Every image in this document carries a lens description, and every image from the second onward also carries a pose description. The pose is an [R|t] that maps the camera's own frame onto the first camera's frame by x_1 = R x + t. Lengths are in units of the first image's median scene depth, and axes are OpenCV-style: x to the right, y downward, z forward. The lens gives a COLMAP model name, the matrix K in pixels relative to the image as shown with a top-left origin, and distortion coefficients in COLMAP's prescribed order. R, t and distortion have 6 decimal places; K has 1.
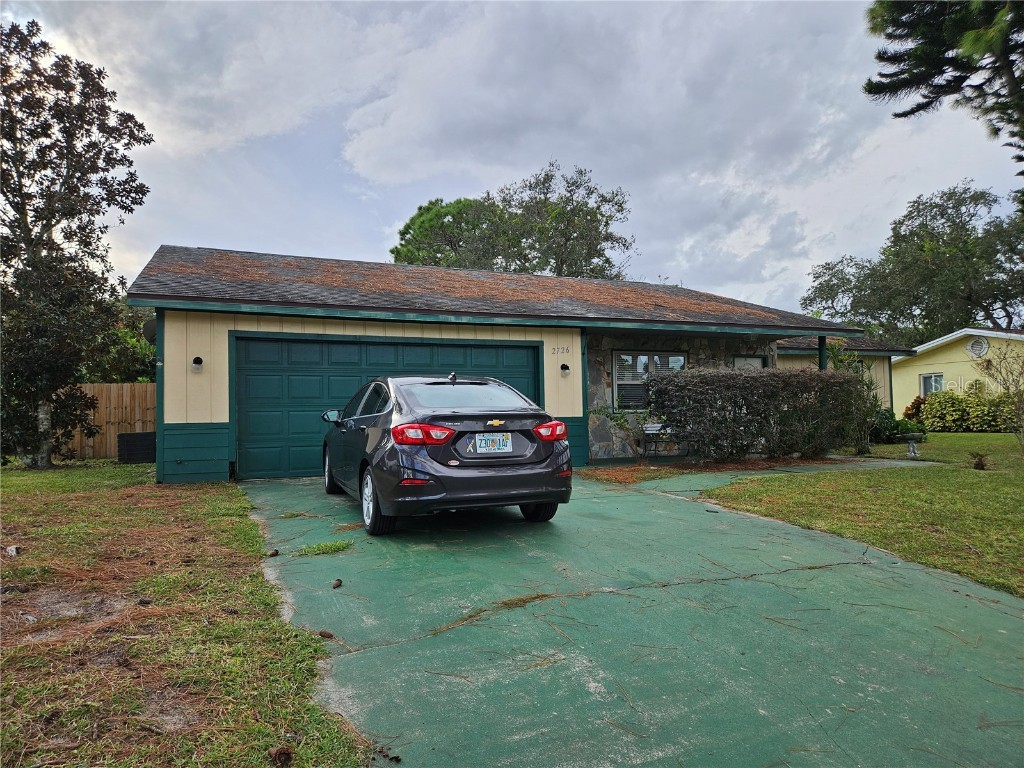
lens RADIAL K [[682.0, 0, 505.3], [0, 682.0, 387.6], [0, 0, 1]] dist [0.082997, -0.071758]
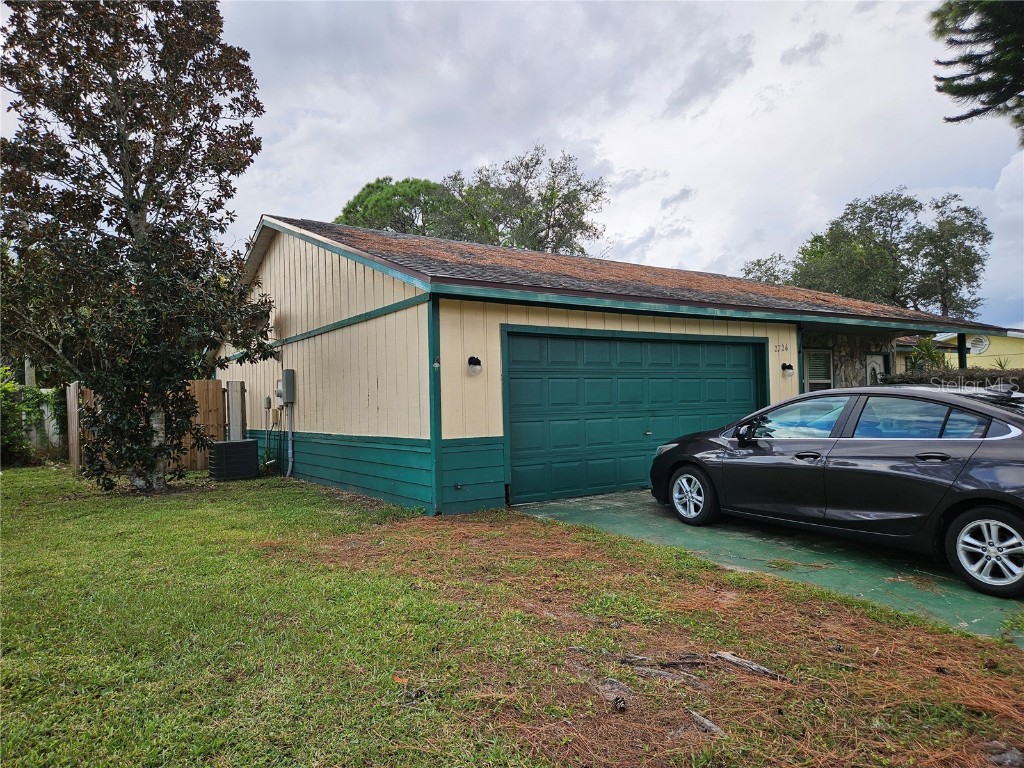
lens RADIAL K [[682.0, 0, 516.0], [0, 682.0, 385.6], [0, 0, 1]] dist [0.082997, -0.071758]
pose [[0.982417, -0.001289, 0.186693, -0.271281], [-0.001582, 0.999883, 0.015229, -0.011168], [-0.186691, -0.015257, 0.982300, 0.100694]]
